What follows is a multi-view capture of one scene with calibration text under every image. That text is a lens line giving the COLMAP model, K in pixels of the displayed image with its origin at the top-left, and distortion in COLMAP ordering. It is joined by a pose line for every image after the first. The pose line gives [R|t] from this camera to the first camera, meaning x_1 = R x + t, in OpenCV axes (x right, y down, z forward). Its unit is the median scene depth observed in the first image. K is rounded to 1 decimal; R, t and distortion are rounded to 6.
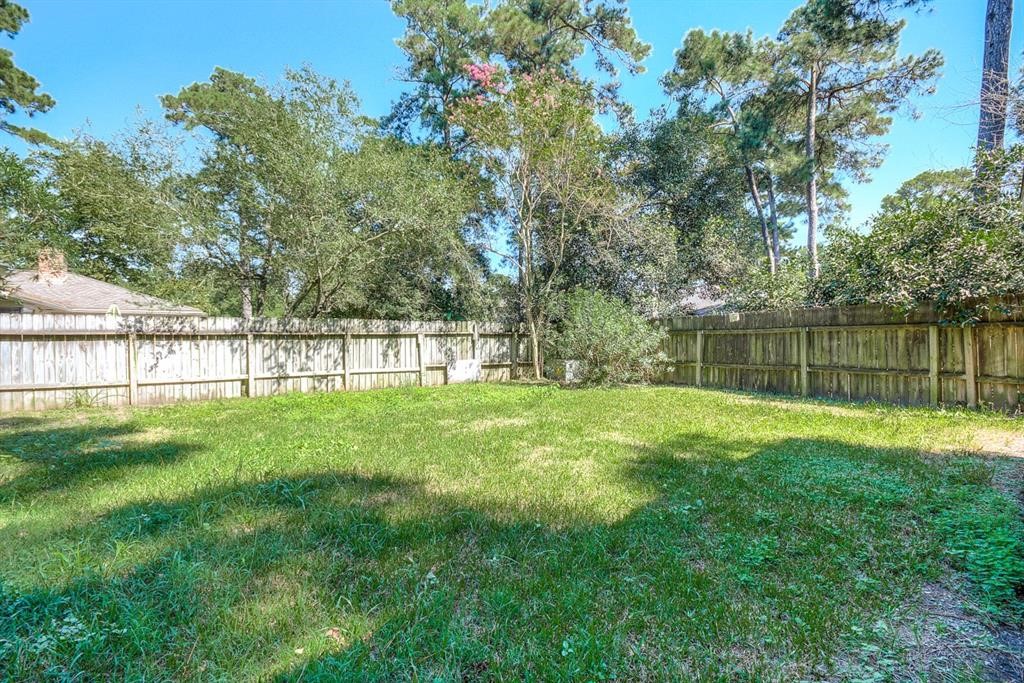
lens RADIAL K [[449.2, 0, 515.0], [0, 449.2, 340.0], [0, 0, 1]] dist [-0.000324, -0.004868]
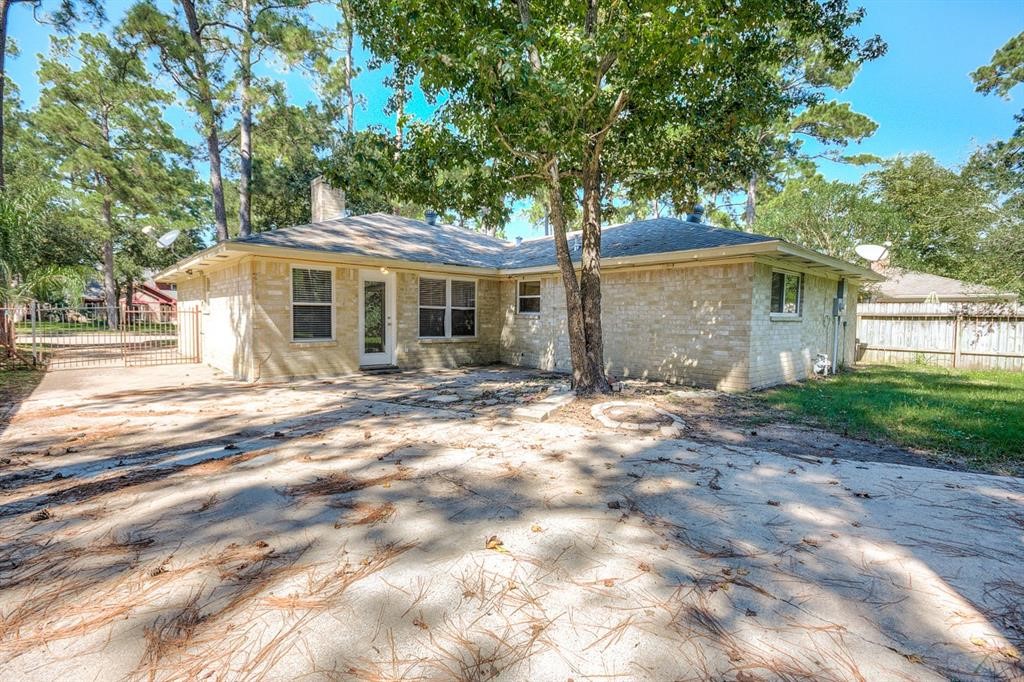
lens RADIAL K [[449.2, 0, 531.5], [0, 449.2, 335.0], [0, 0, 1]] dist [-0.000324, -0.004868]
pose [[0.148317, 0.051491, -0.987598, 0.310108], [-0.011996, 0.998664, 0.050266, -0.009118], [0.988867, 0.004392, 0.148737, -0.502688]]
